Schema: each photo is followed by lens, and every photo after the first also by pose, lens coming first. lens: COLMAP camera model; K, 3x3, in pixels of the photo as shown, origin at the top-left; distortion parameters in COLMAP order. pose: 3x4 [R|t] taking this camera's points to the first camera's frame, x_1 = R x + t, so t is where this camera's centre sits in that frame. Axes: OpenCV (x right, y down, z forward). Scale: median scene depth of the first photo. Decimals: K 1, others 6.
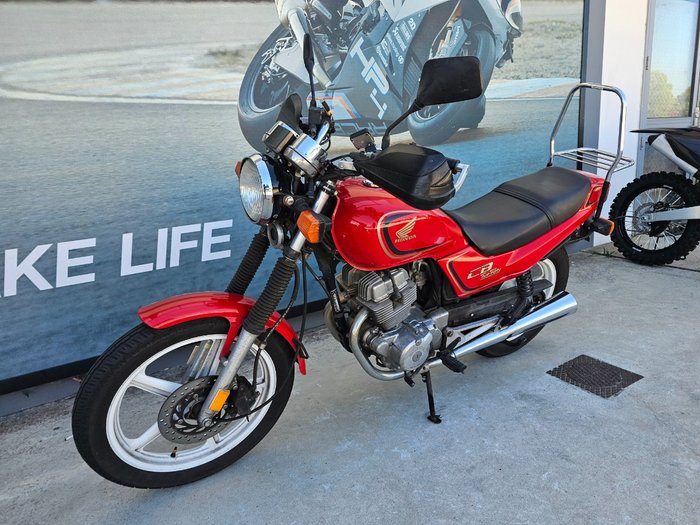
lens RADIAL K [[471.1, 0, 362.0], [0, 471.1, 266.1], [0, 0, 1]] dist [0.047359, -0.035737]
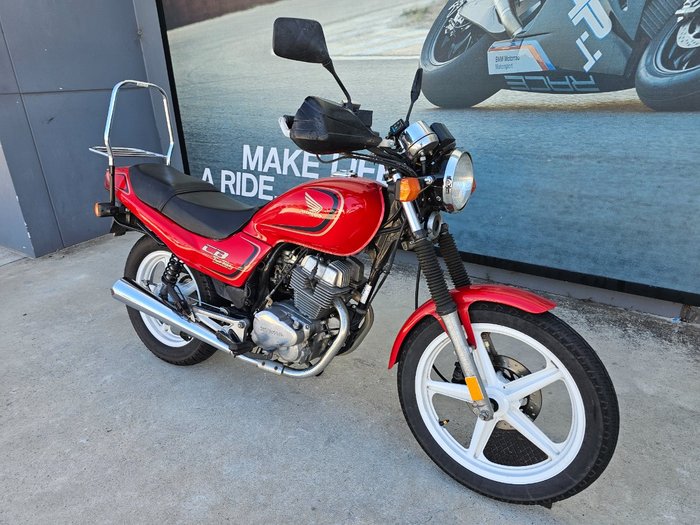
lens RADIAL K [[471.1, 0, 345.9], [0, 471.1, 265.5], [0, 0, 1]] dist [0.047359, -0.035737]
pose [[0.397907, 0.407224, -0.822094, 0.884624], [-0.216315, 0.912468, 0.347291, -0.270906], [0.891559, 0.039641, 0.451166, 0.386574]]
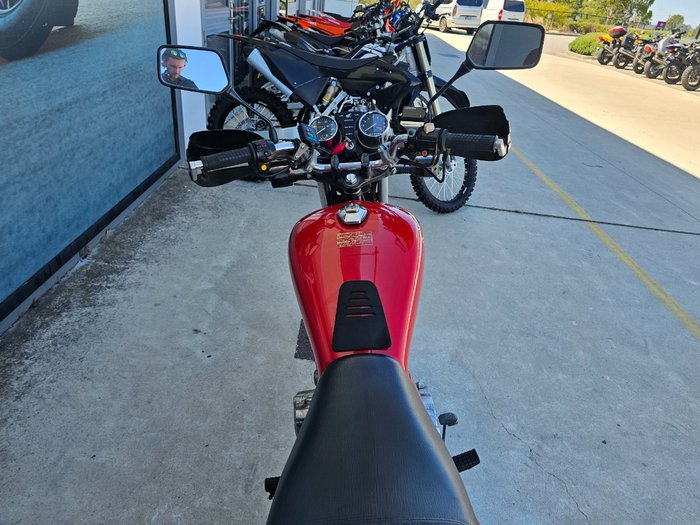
lens RADIAL K [[471.1, 0, 353.2], [0, 471.1, 265.1], [0, 0, 1]] dist [0.047359, -0.035737]
pose [[0.548770, -0.294937, 0.782217, -0.248228], [0.048870, 0.945414, 0.322186, -0.262892], [-0.834544, -0.138579, 0.533228, 0.421529]]
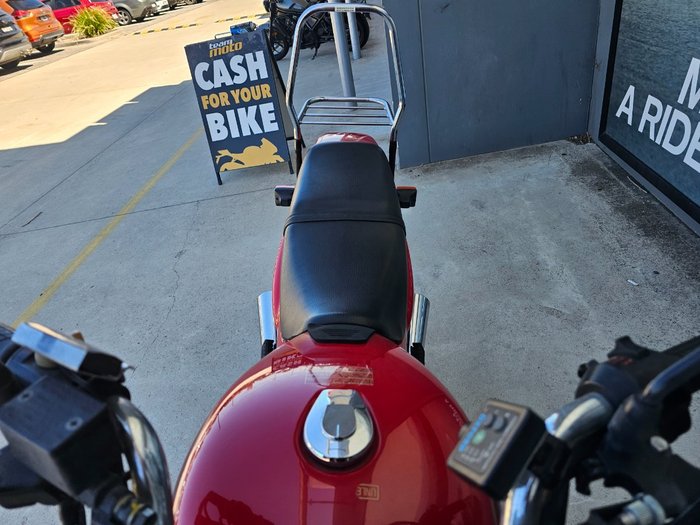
lens RADIAL K [[471.1, 0, 352.6], [0, 471.1, 265.2], [0, 0, 1]] dist [0.047359, -0.035737]
pose [[-0.555470, 0.586555, -0.589412, 0.282363], [0.006959, 0.712077, 0.702067, -0.356890], [0.831508, 0.385875, -0.399619, 0.789027]]
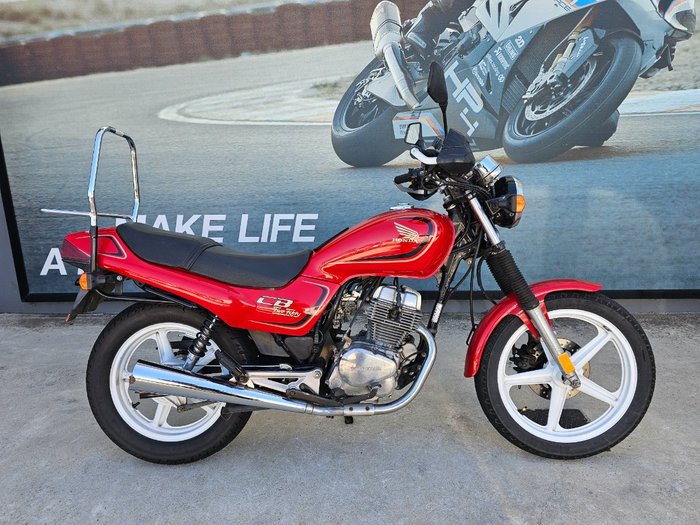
lens RADIAL K [[471.1, 0, 351.4], [0, 471.1, 265.7], [0, 0, 1]] dist [0.047359, -0.035737]
pose [[0.816219, 0.191570, -0.545057, 0.600187], [-0.174035, 0.981131, 0.084221, -0.094519], [0.550907, 0.026117, 0.834158, -0.020812]]
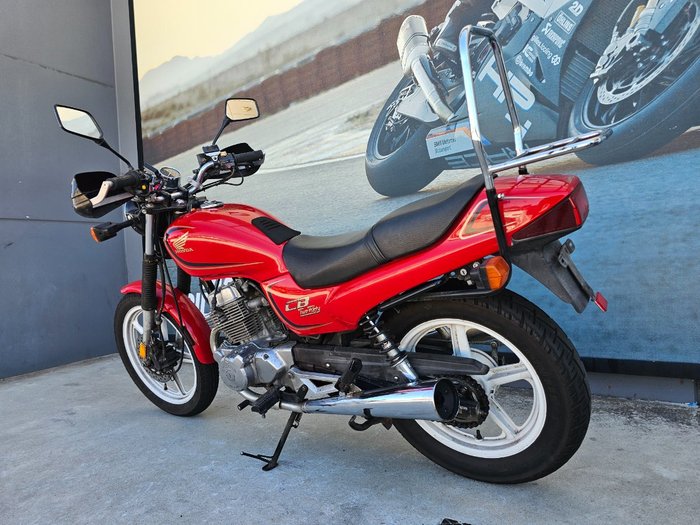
lens RADIAL K [[471.1, 0, 355.1], [0, 471.1, 255.7], [0, 0, 1]] dist [0.047359, -0.035737]
pose [[0.397719, 0.032381, -0.916936, 0.881696], [-0.182210, 0.982259, -0.044346, -0.046600], [0.899232, 0.184712, 0.396563, 0.619696]]
